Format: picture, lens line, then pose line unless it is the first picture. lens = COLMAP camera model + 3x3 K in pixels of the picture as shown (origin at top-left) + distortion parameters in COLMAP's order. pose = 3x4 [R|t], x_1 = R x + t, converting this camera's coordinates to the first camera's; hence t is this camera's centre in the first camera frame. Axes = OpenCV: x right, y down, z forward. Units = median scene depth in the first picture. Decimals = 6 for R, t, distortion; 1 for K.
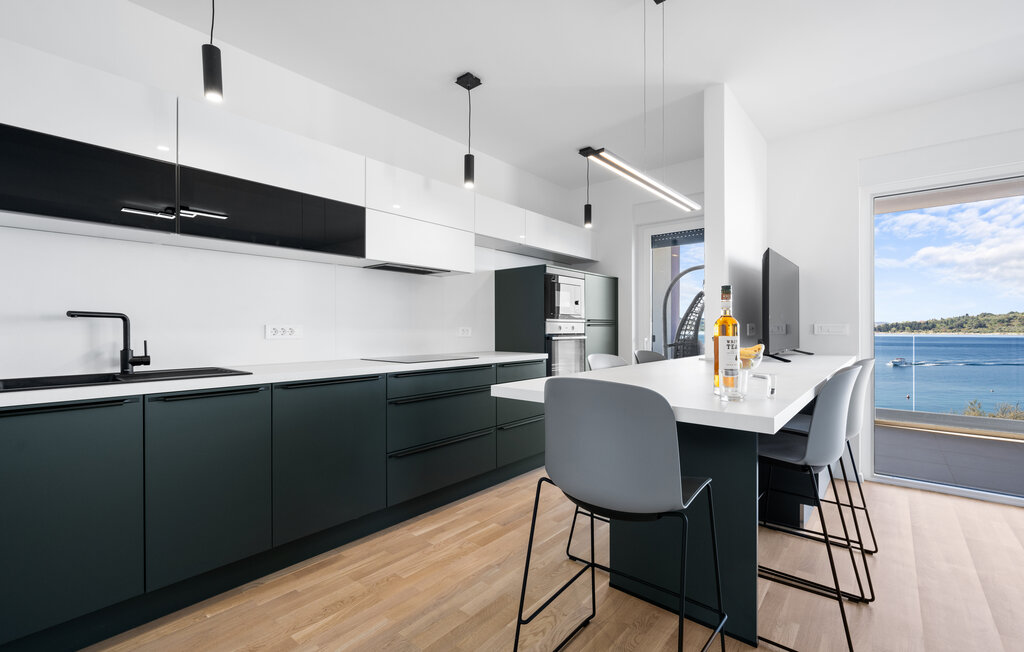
lens RADIAL K [[449.0, 0, 513.1], [0, 449.0, 327.5], [0, 0, 1]] dist [0.000318, 0.000740]
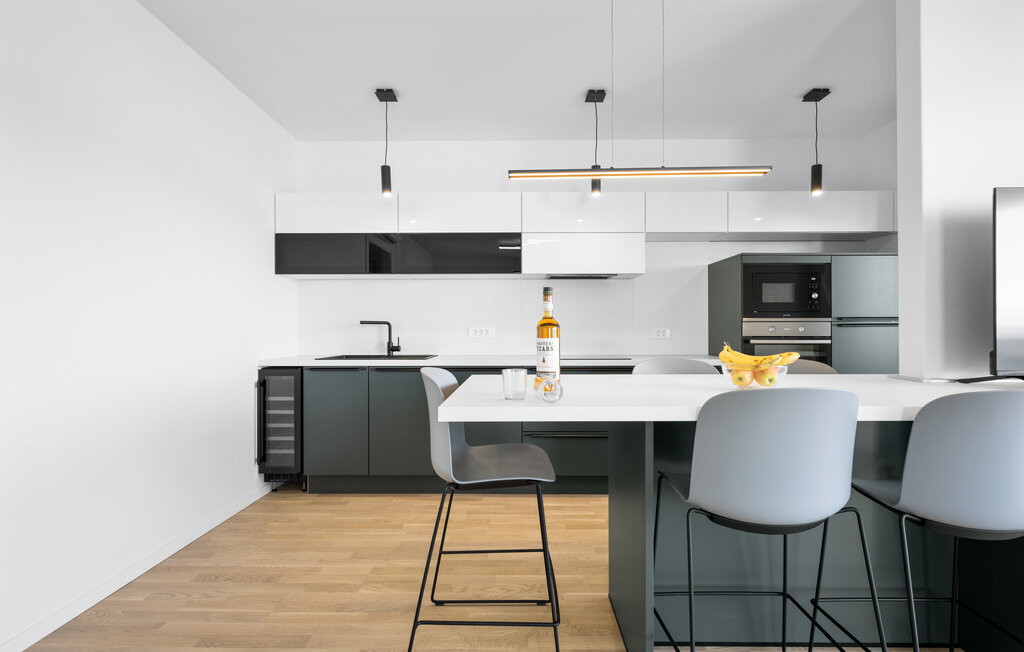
lens RADIAL K [[473.0, 0, 512.4], [0, 473.0, 327.7], [0, 0, 1]] dist [0.006044, 0.000279]
pose [[0.632986, -0.004061, -0.774153, 0.725696], [0.002313, 0.999992, -0.003355, 0.000249], [0.774160, 0.000334, 0.632990, 0.162784]]
